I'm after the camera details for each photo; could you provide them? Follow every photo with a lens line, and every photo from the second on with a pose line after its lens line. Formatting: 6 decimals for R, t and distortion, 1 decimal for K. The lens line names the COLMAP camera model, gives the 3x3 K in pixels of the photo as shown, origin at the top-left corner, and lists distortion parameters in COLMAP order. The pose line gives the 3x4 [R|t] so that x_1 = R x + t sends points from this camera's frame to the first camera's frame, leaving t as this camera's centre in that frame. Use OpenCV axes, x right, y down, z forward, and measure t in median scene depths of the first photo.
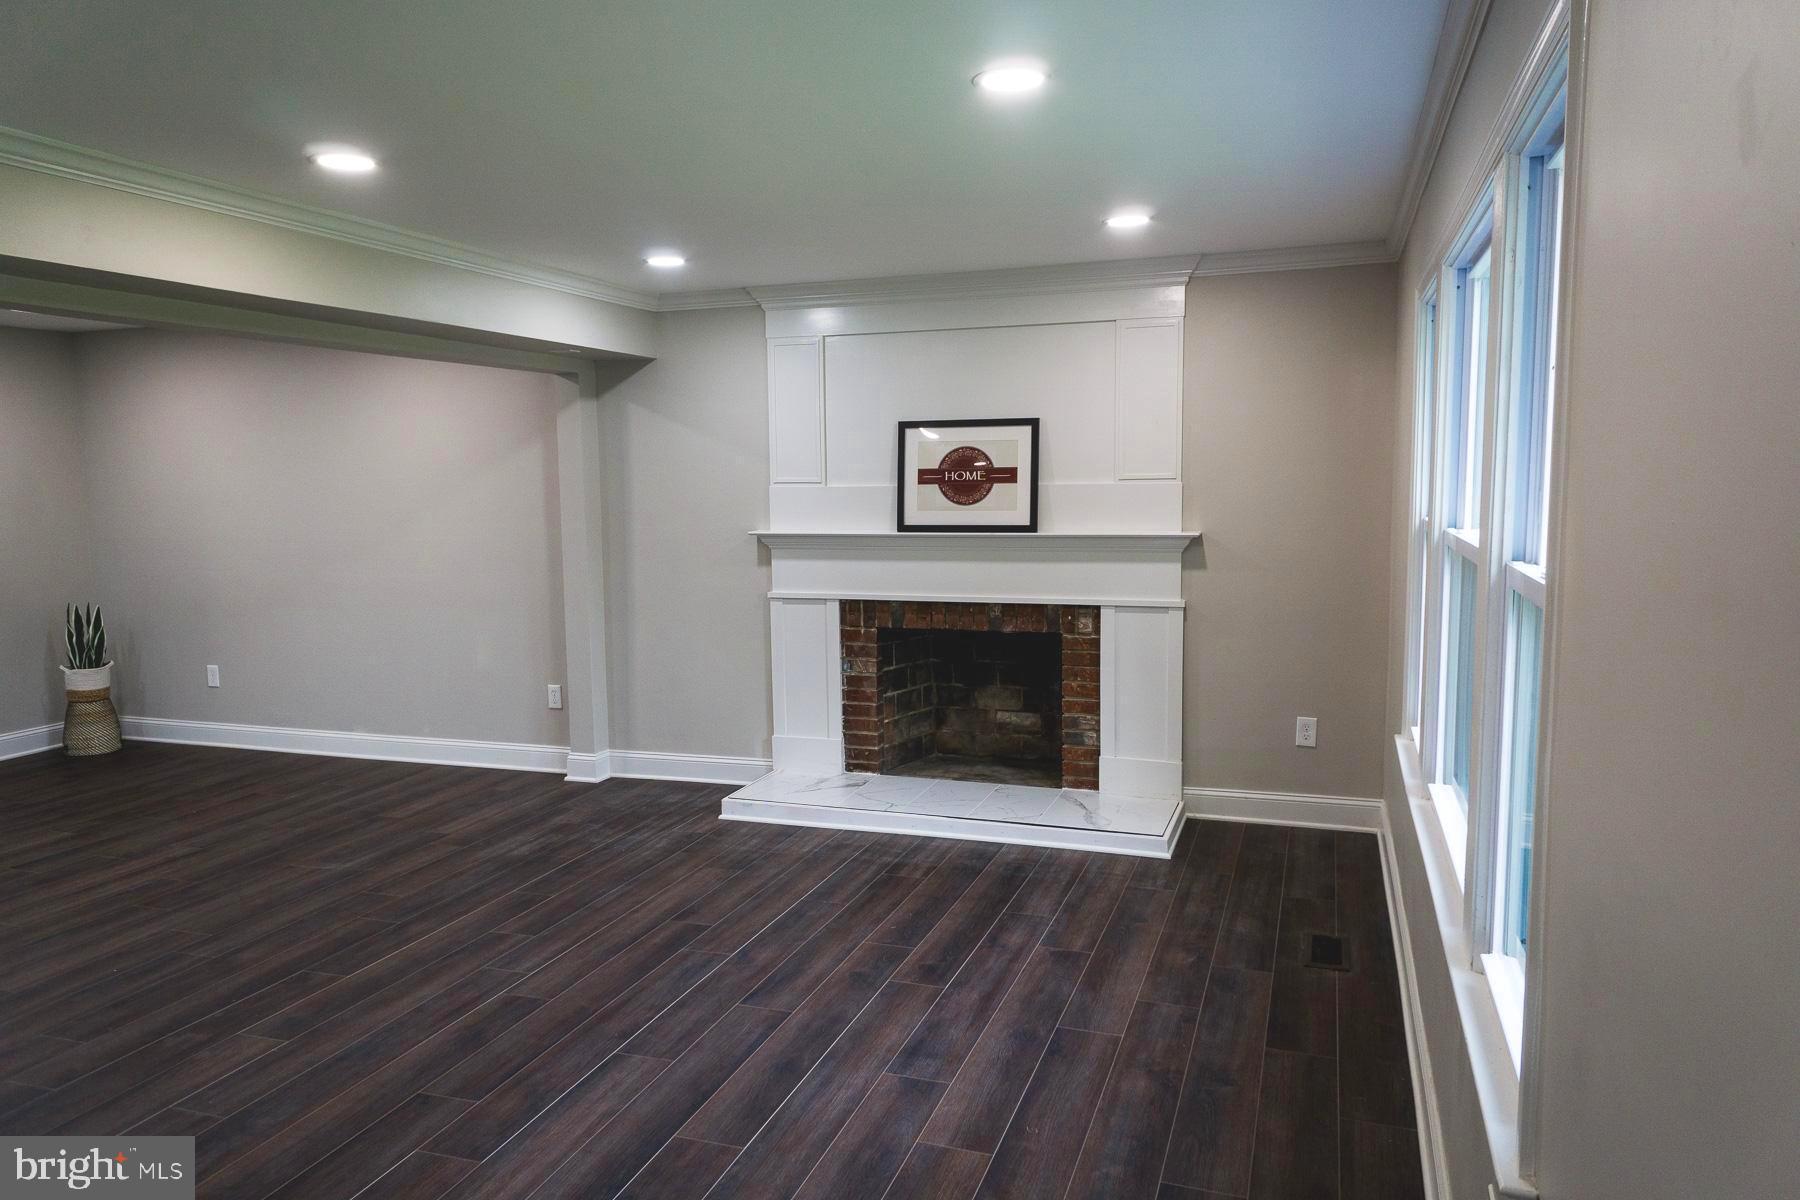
lens RADIAL K [[1208.7, 0, 900.0], [0, 1208.7, 600.0], [0, 0, 1]] dist [0.002399, 0.001928]
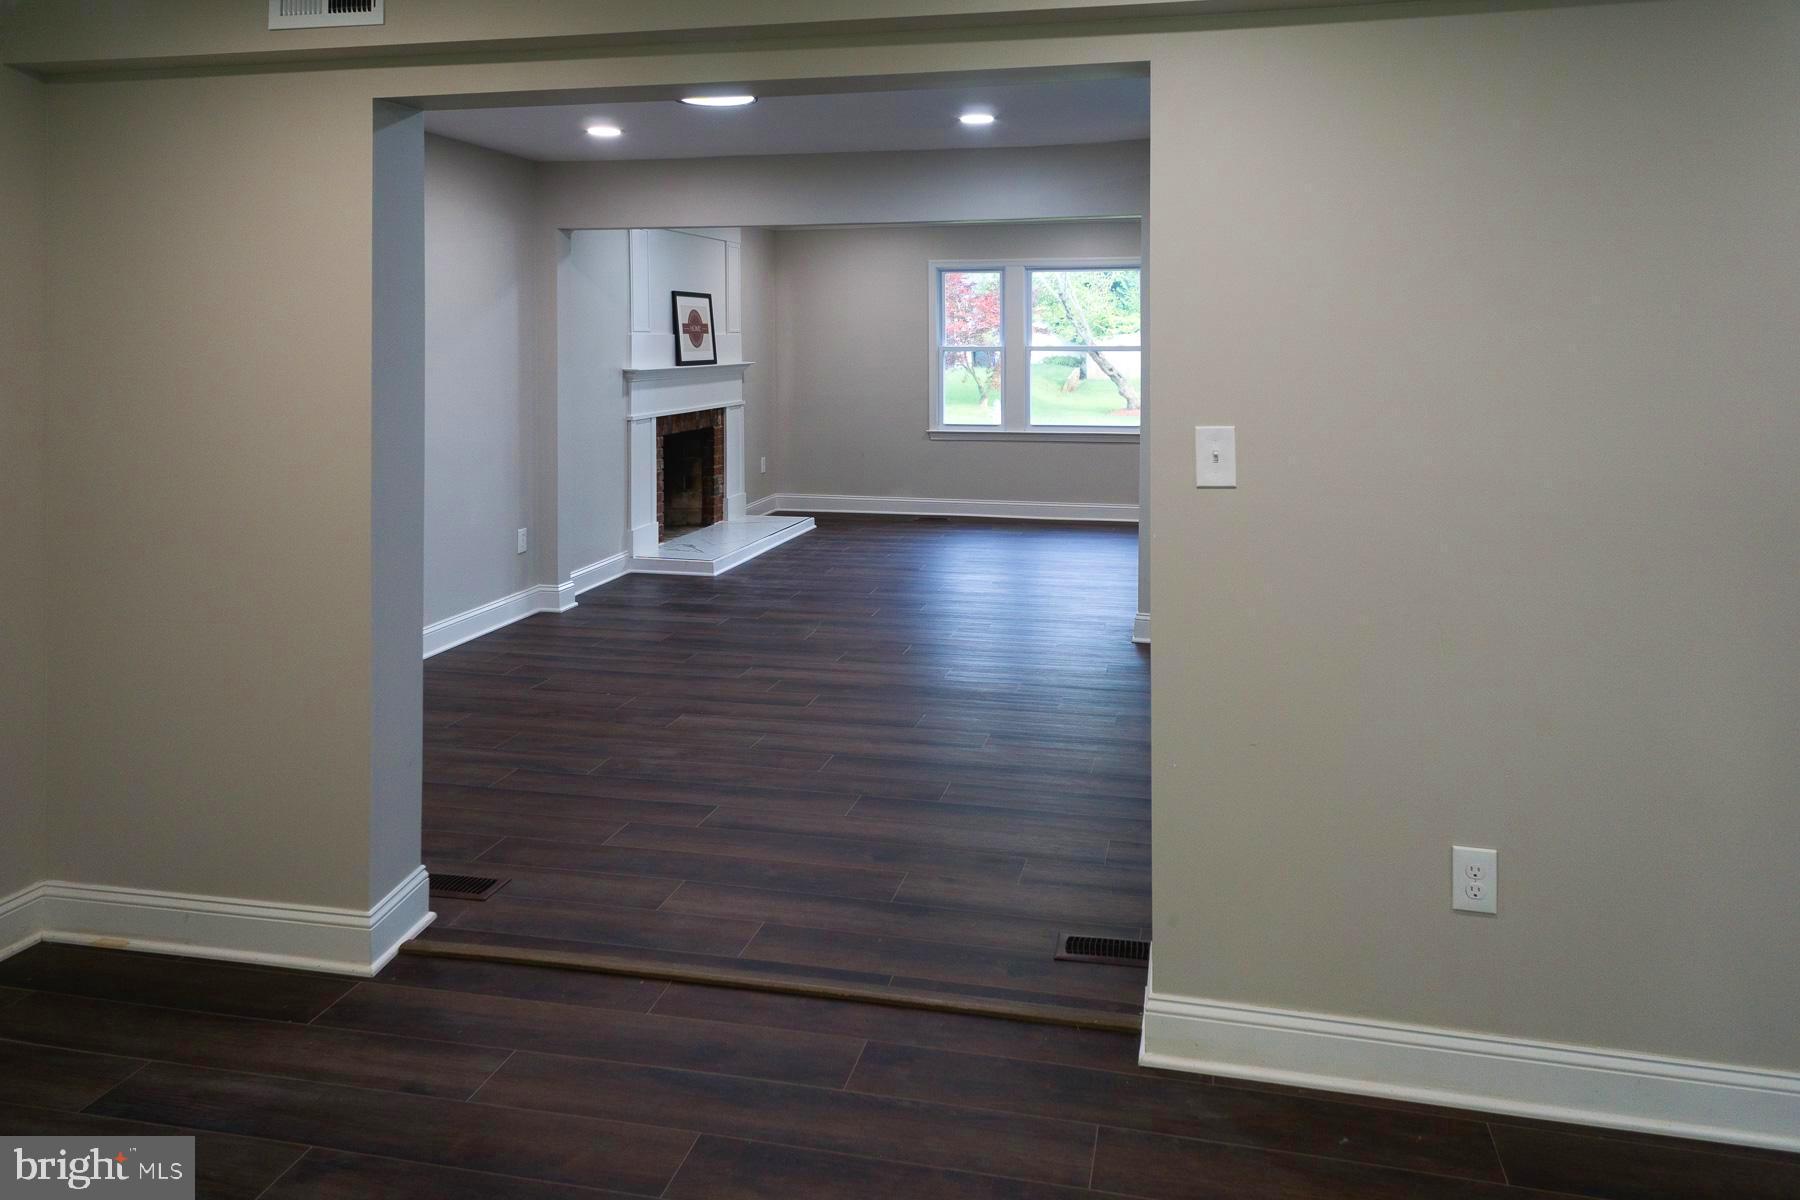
lens RADIAL K [[1208.7, 0, 900.0], [0, 1208.7, 600.0], [0, 0, 1]] dist [0.002399, 0.001928]
pose [[-0.119790, -0.193857, 0.973689, -1.490416], [0.108547, 0.972314, 0.206938, -0.053572], [-0.986848, 0.130480, -0.095430, 0.889103]]
